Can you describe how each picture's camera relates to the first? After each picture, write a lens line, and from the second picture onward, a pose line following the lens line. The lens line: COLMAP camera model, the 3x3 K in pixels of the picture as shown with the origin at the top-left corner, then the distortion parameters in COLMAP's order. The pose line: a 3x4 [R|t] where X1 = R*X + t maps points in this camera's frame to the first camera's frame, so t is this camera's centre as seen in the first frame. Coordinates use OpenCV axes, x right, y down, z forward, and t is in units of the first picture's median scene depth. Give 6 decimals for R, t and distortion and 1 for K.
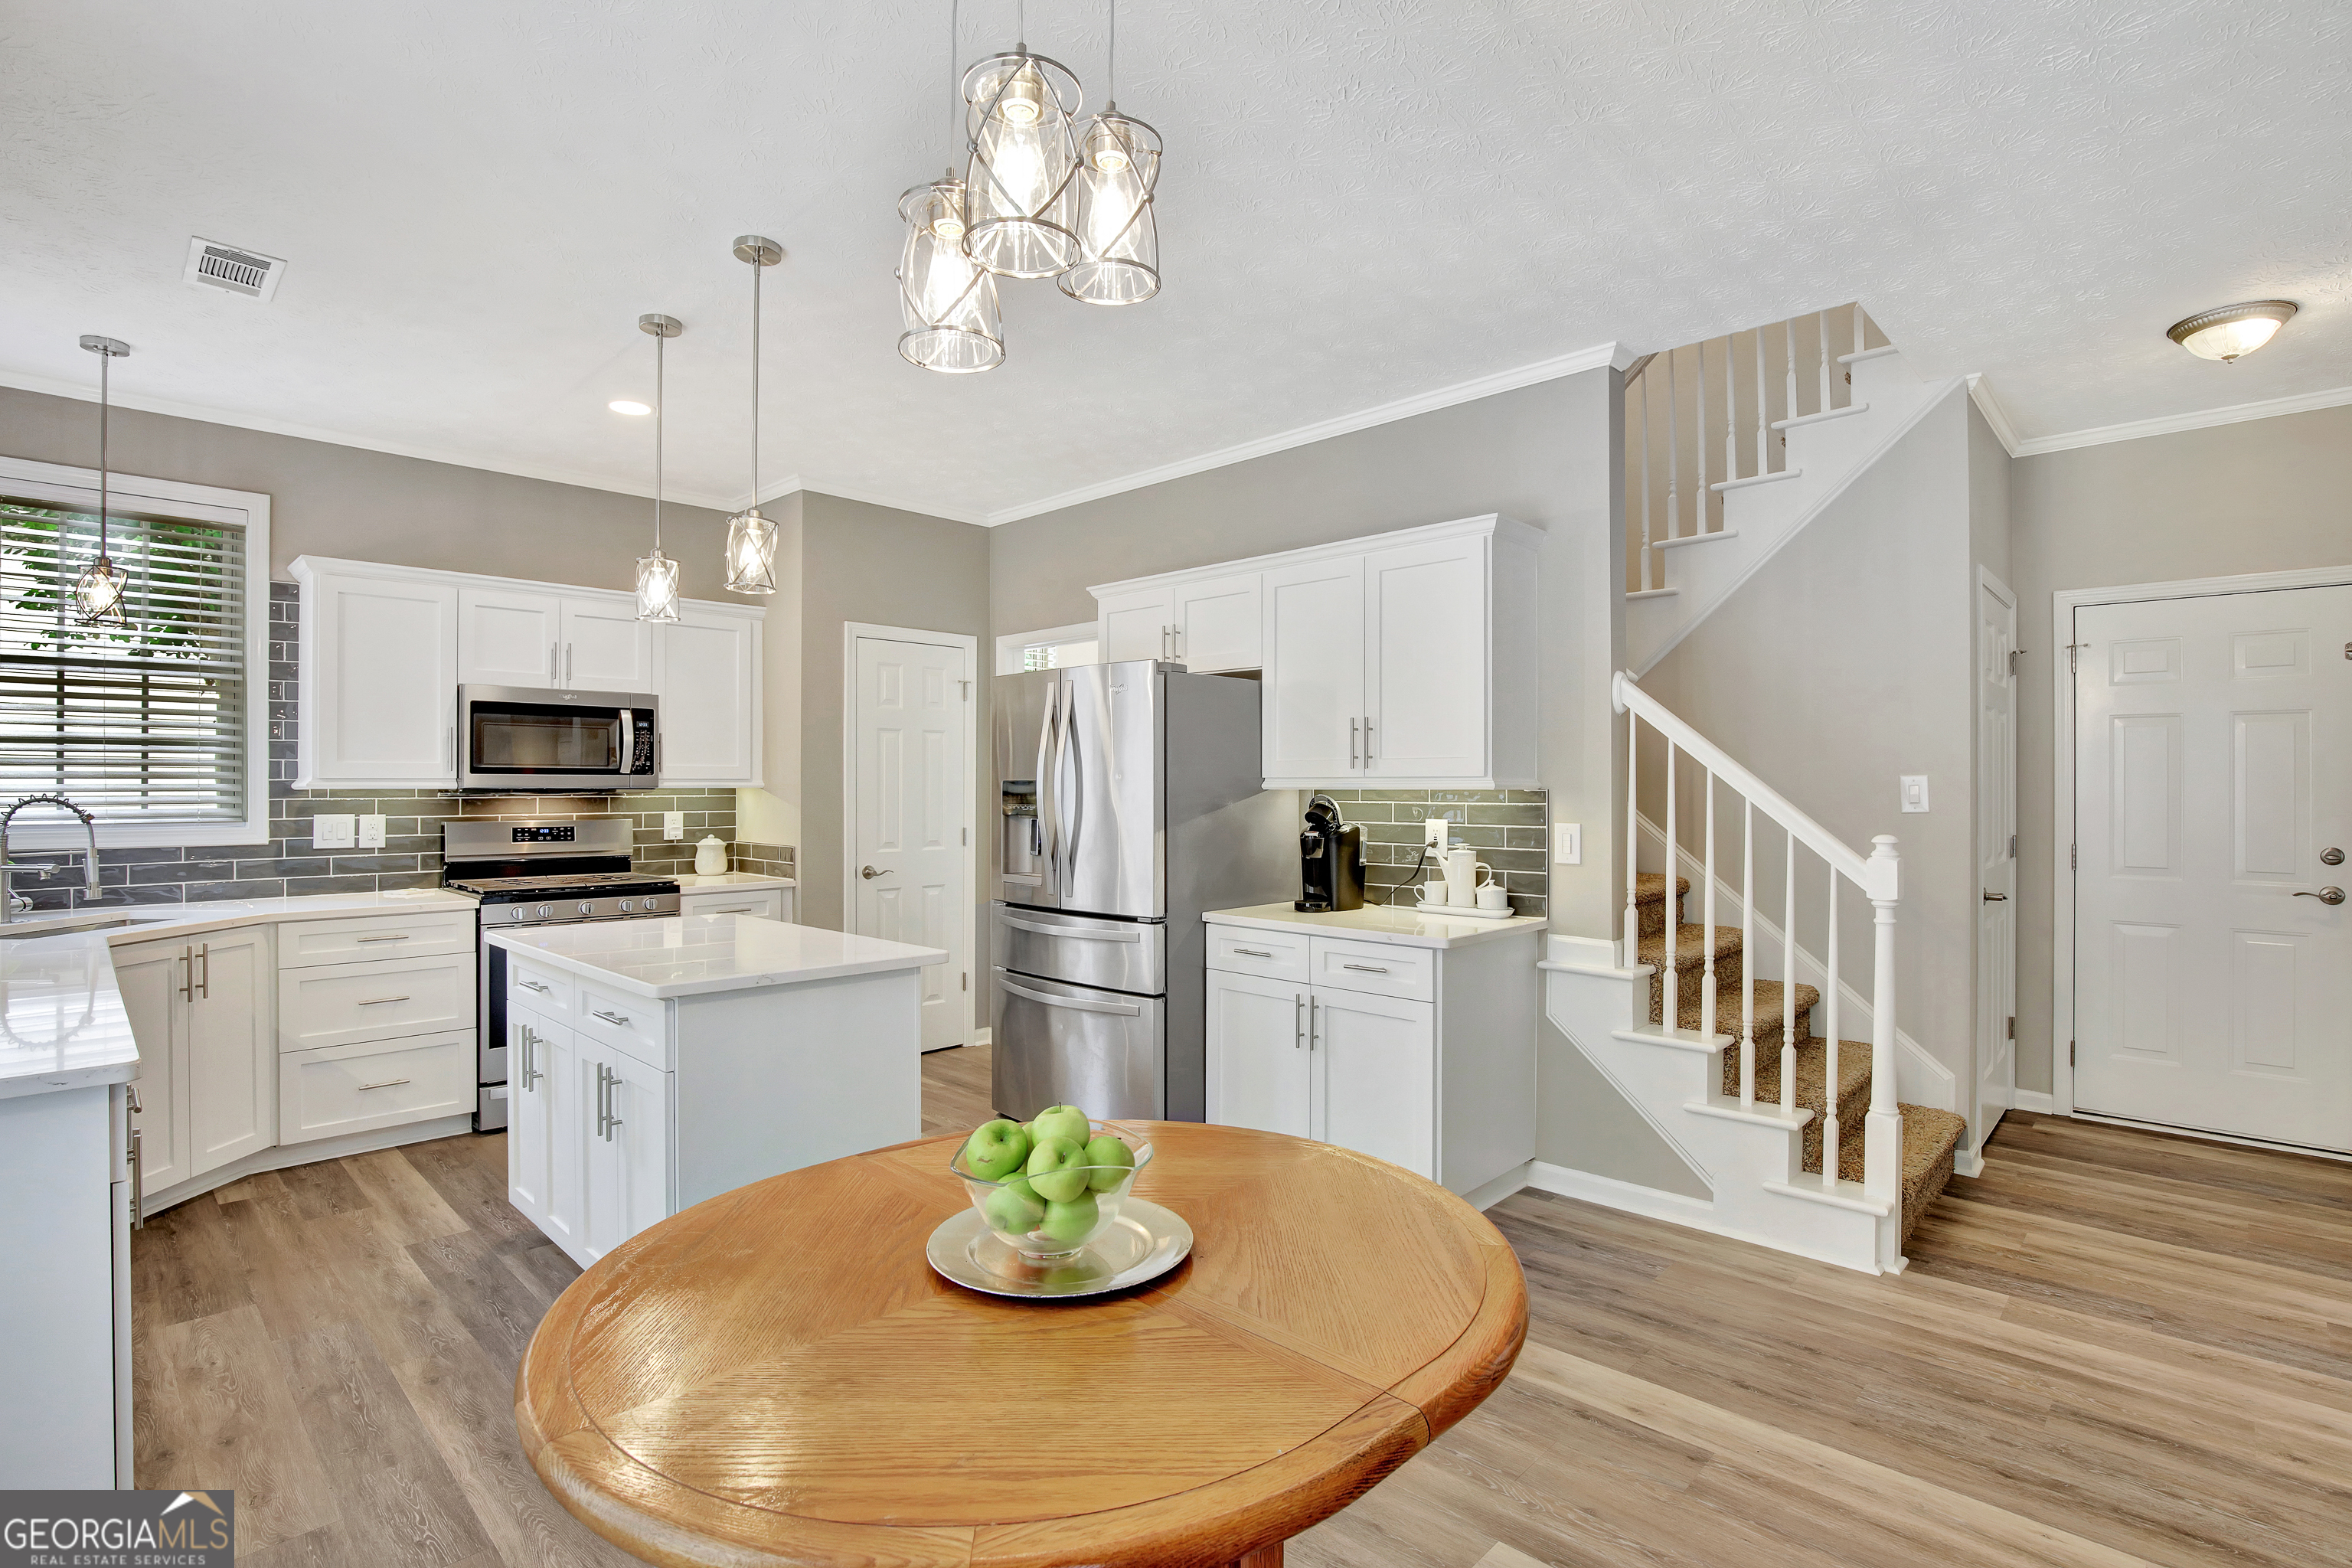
lens RADIAL K [[1133.4, 0, 1191.7], [0, 1133.4, 780.5], [0, 0, 1]] dist [-0.040320, 0.008579]
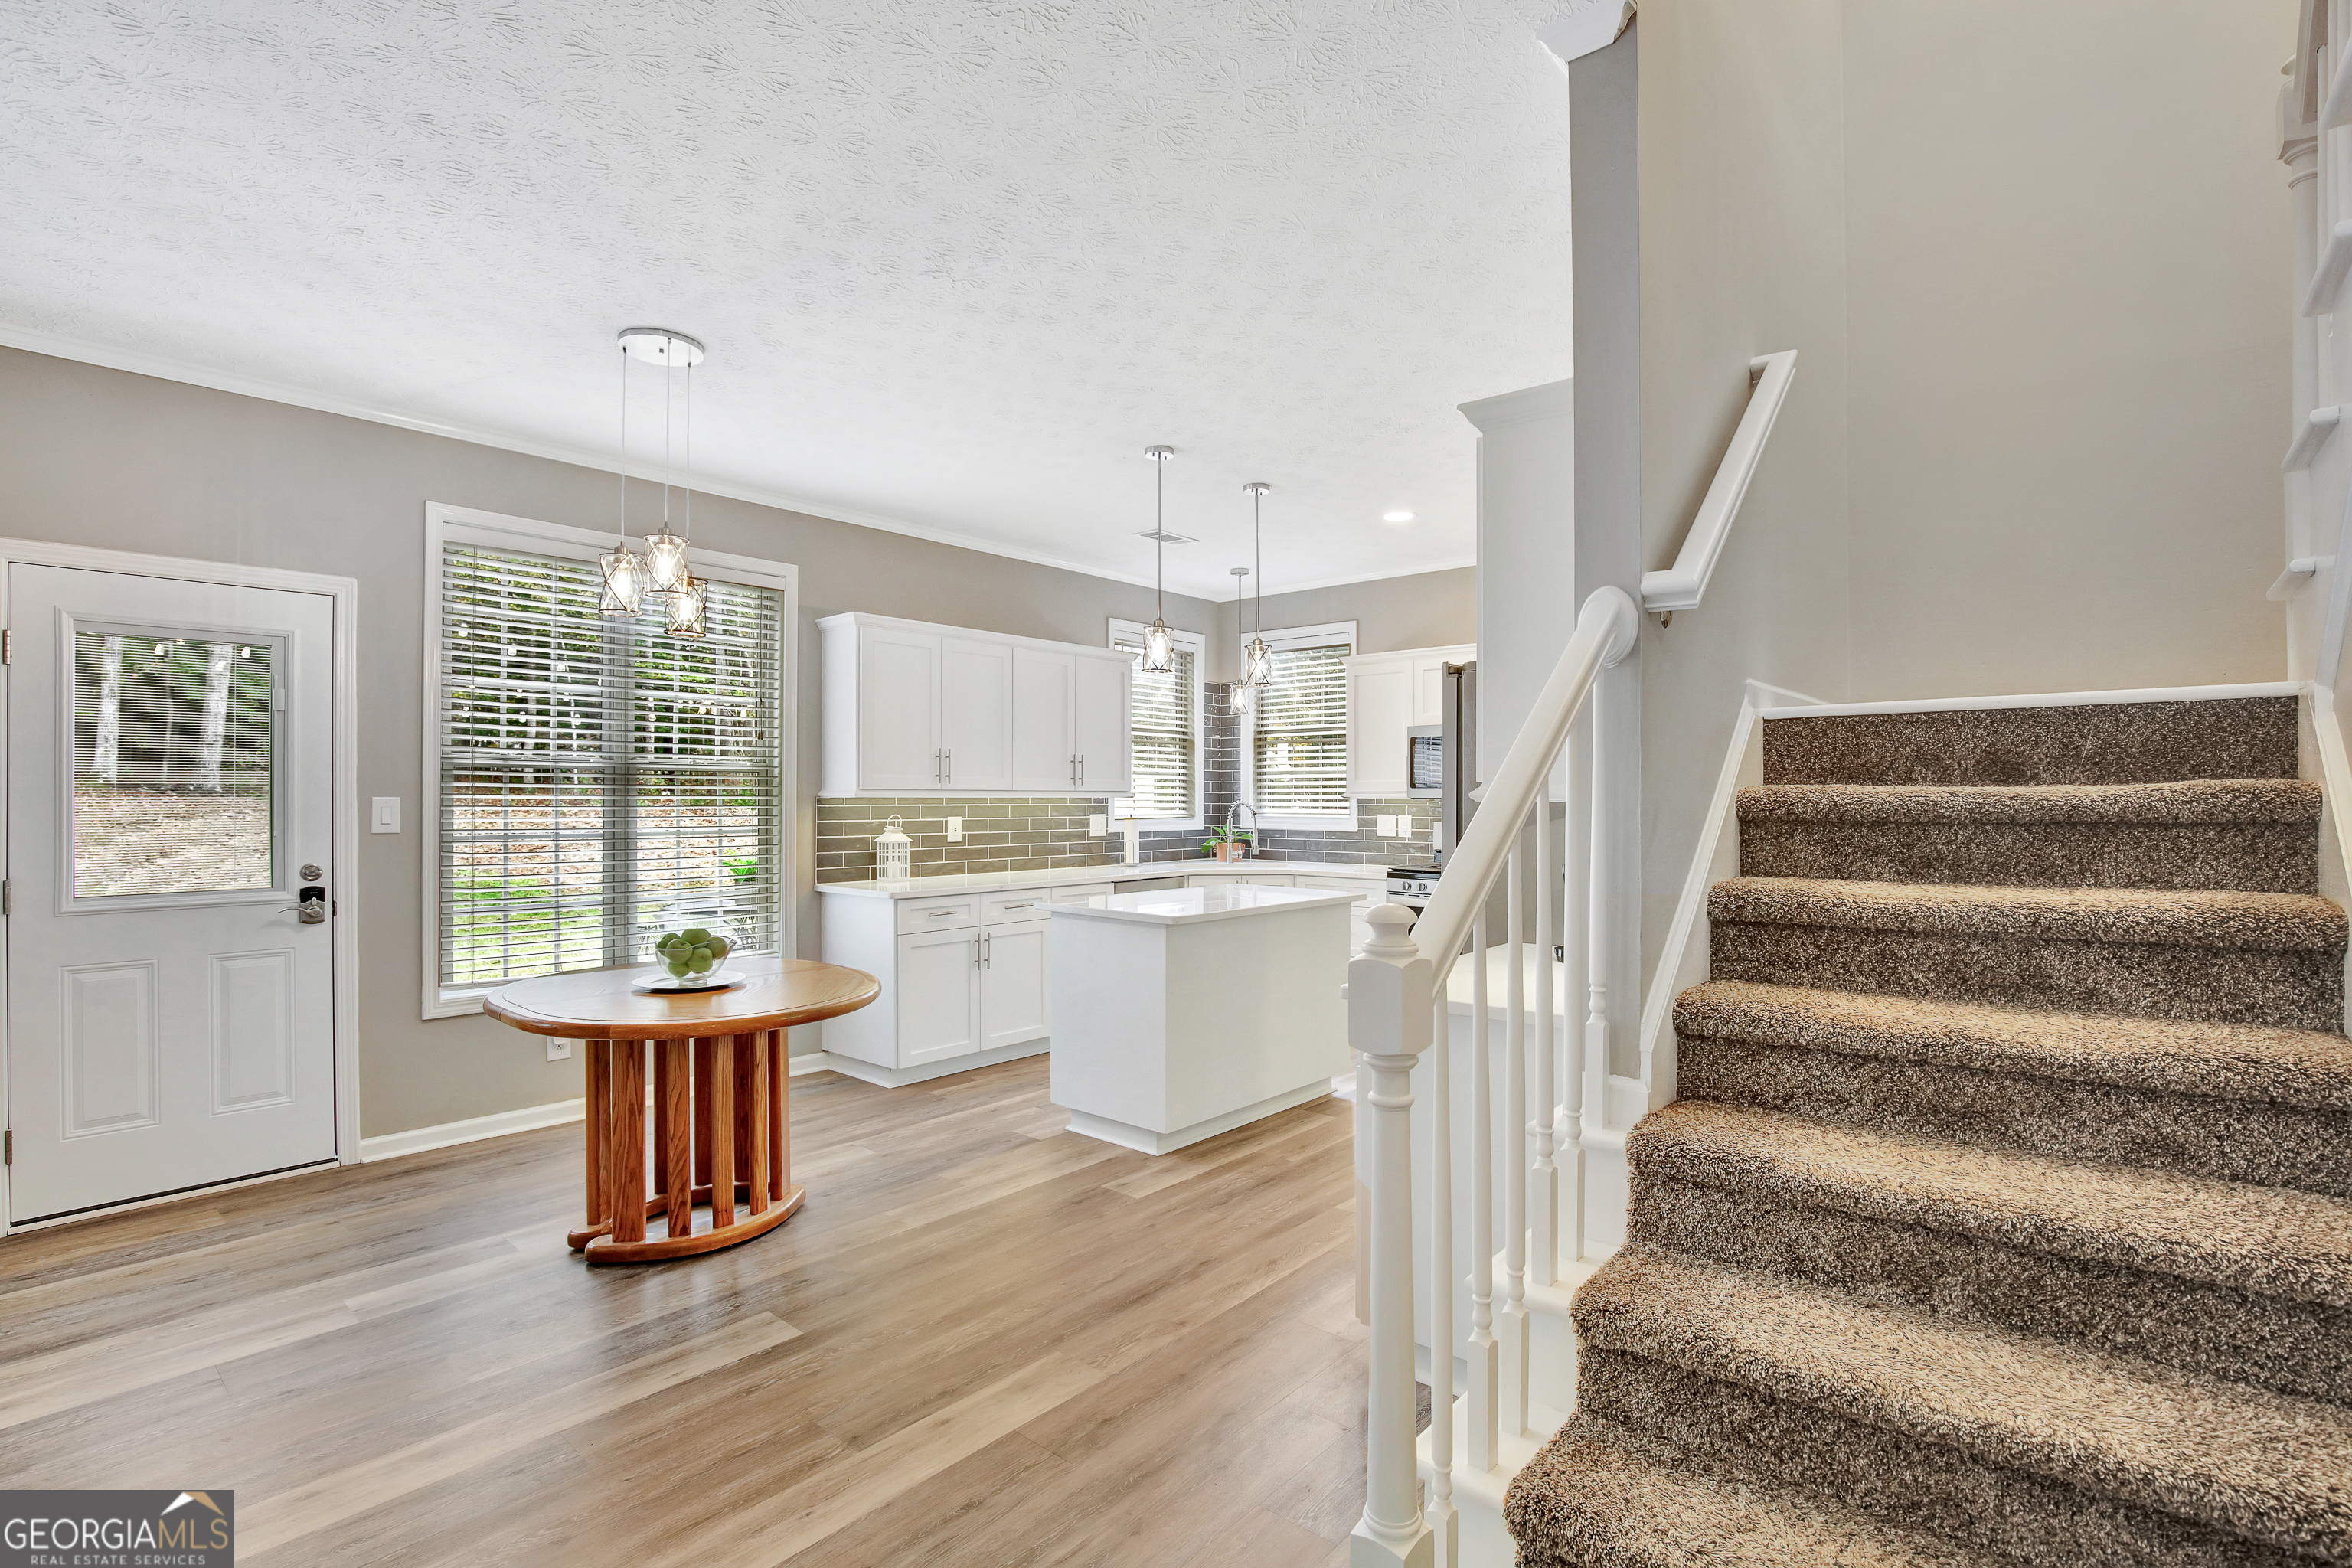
lens RADIAL K [[1088.8, 0, 1185.8], [0, 1088.8, 790.6], [0, 0, 1]] dist [-0.024055, 0.000525]
pose [[0.053252, -0.006923, -0.998557, 0.771797], [0.003385, 0.999971, -0.006753, 0.006166], [0.998575, -0.003021, 0.053274, 0.654560]]
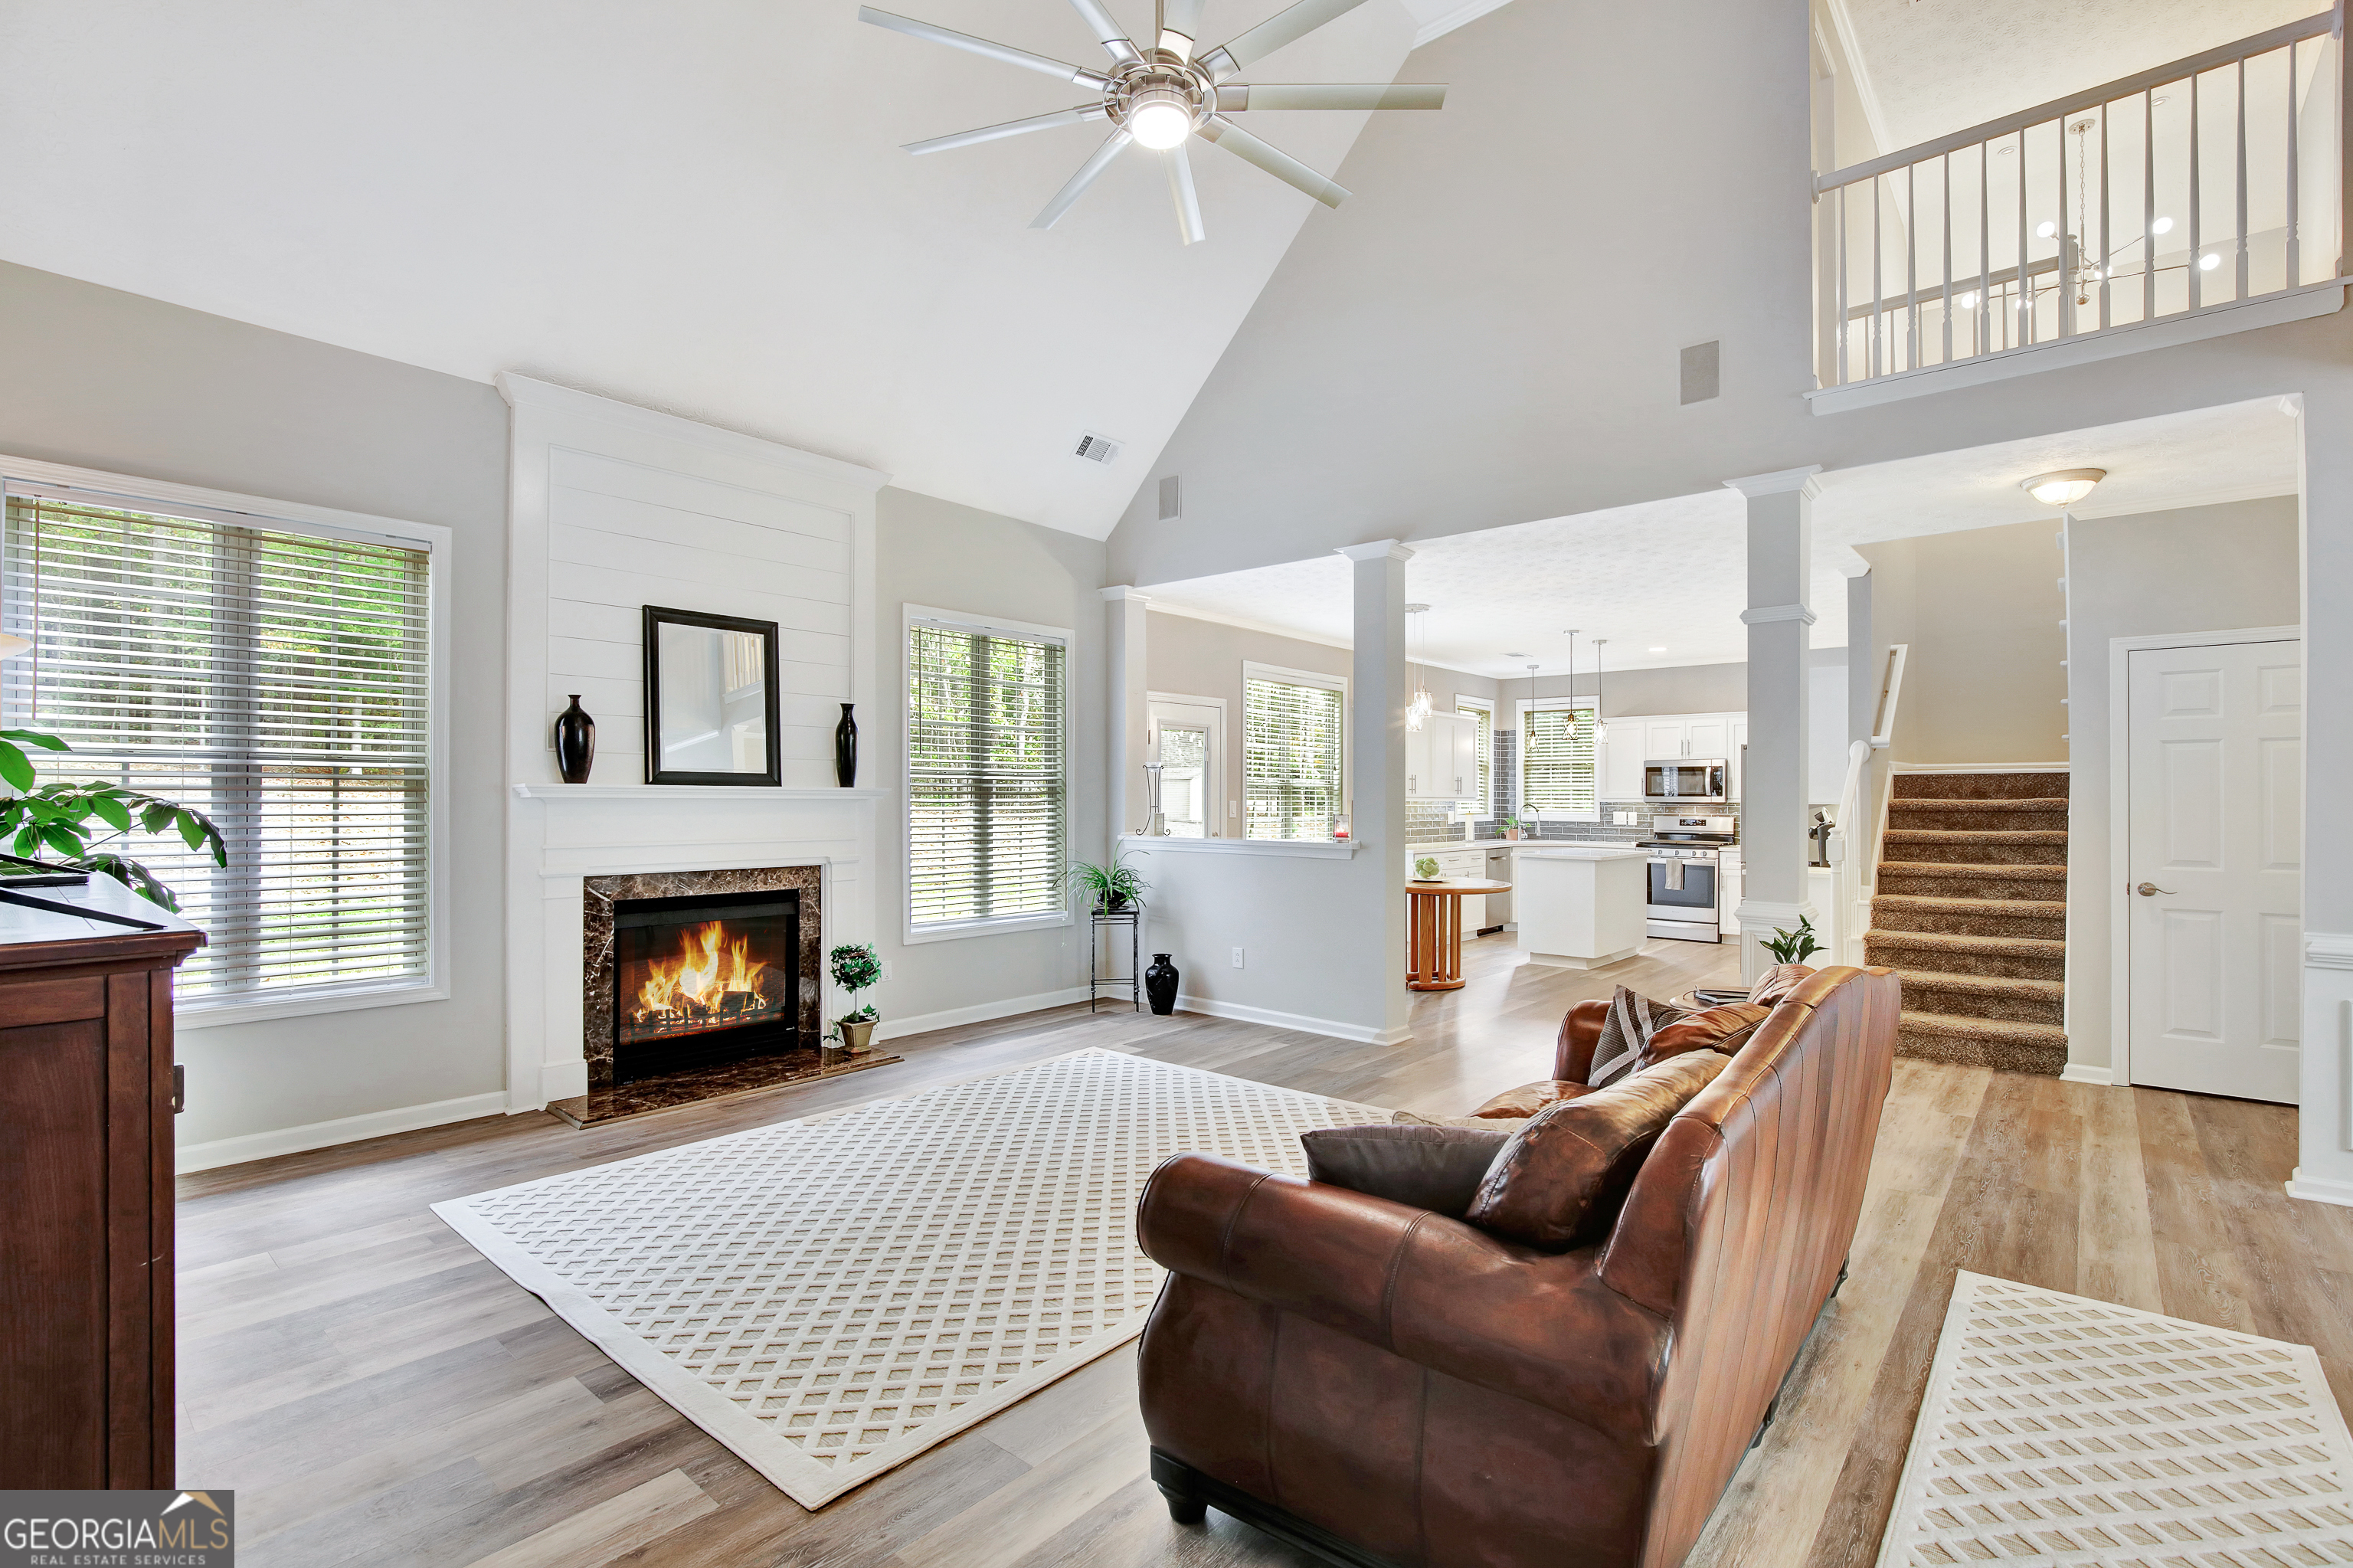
lens RADIAL K [[1093.9, 0, 1192.5], [0, 1093.9, 798.7], [0, 0, 1]] dist [-0.009198, -0.000379]
pose [[0.066246, -0.001070, -0.997803, 1.804840], [0.000435, 0.999999, -0.001043, 0.001890], [0.997803, -0.000365, 0.066246, -0.191358]]
